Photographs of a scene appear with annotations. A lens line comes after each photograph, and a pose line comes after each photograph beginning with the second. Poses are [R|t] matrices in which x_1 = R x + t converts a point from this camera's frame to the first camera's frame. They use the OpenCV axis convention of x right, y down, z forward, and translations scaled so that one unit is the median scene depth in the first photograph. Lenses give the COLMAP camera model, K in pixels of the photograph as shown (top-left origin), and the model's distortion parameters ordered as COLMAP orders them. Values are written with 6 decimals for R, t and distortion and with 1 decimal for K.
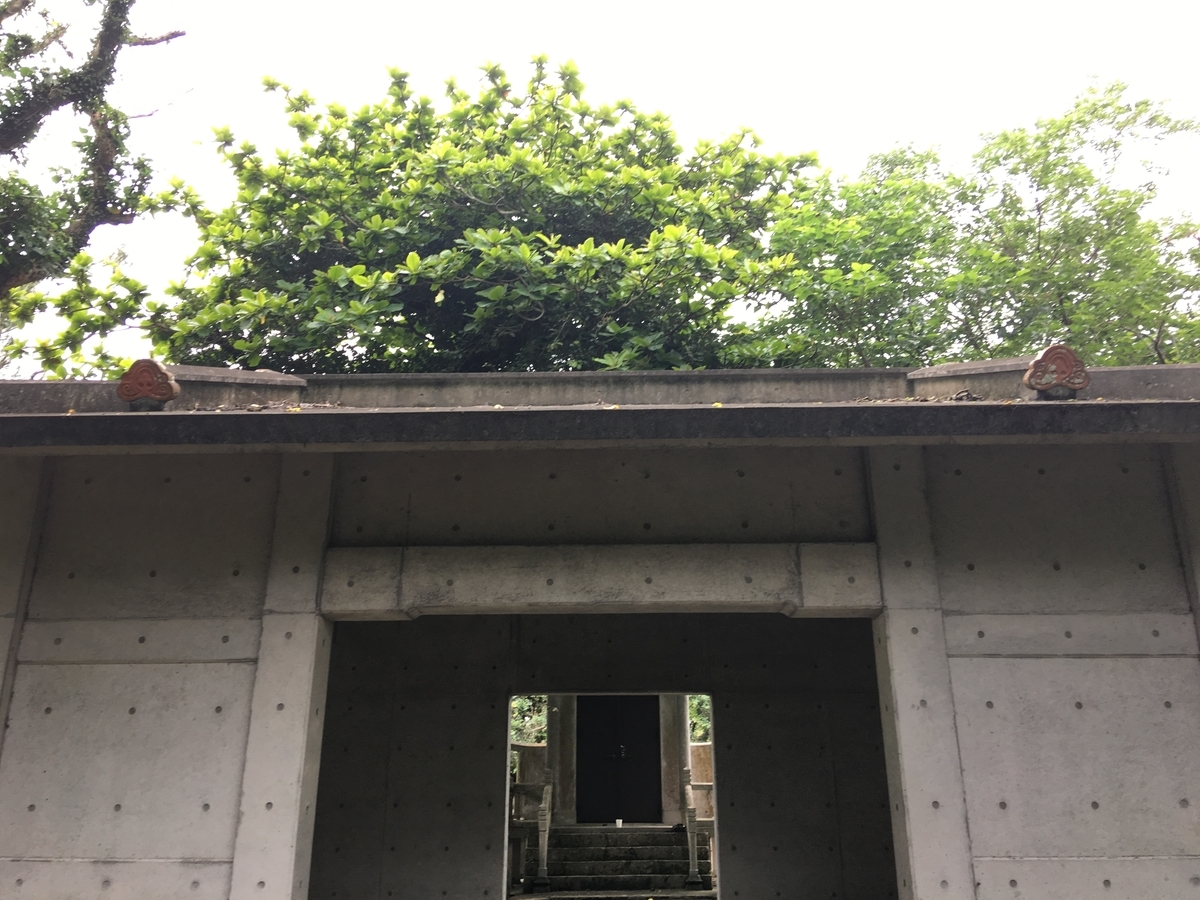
lens RADIAL K [[995.2, 0, 625.0], [0, 995.2, 414.0], [0, 0, 1]] dist [0.052272, -0.004381]
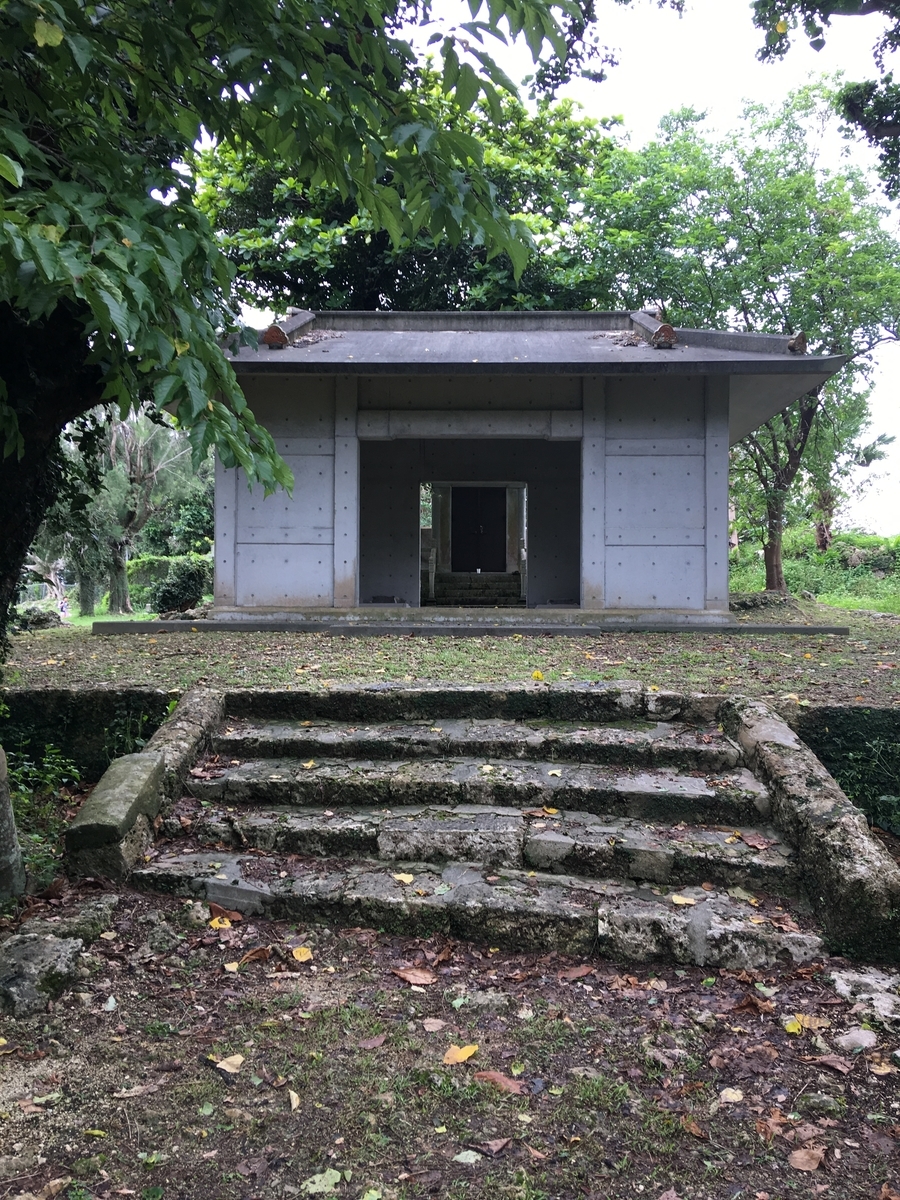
lens RADIAL K [[995.2, 0, 450.0], [0, 995.2, 600.0], [0, 0, 1]] dist [0.052272, -0.004381]
pose [[0.999221, 0.014649, -0.036658, 0.021850], [-0.000962, 0.937362, 0.348355, -0.282225], [0.039465, -0.348048, 0.936646, -1.439619]]
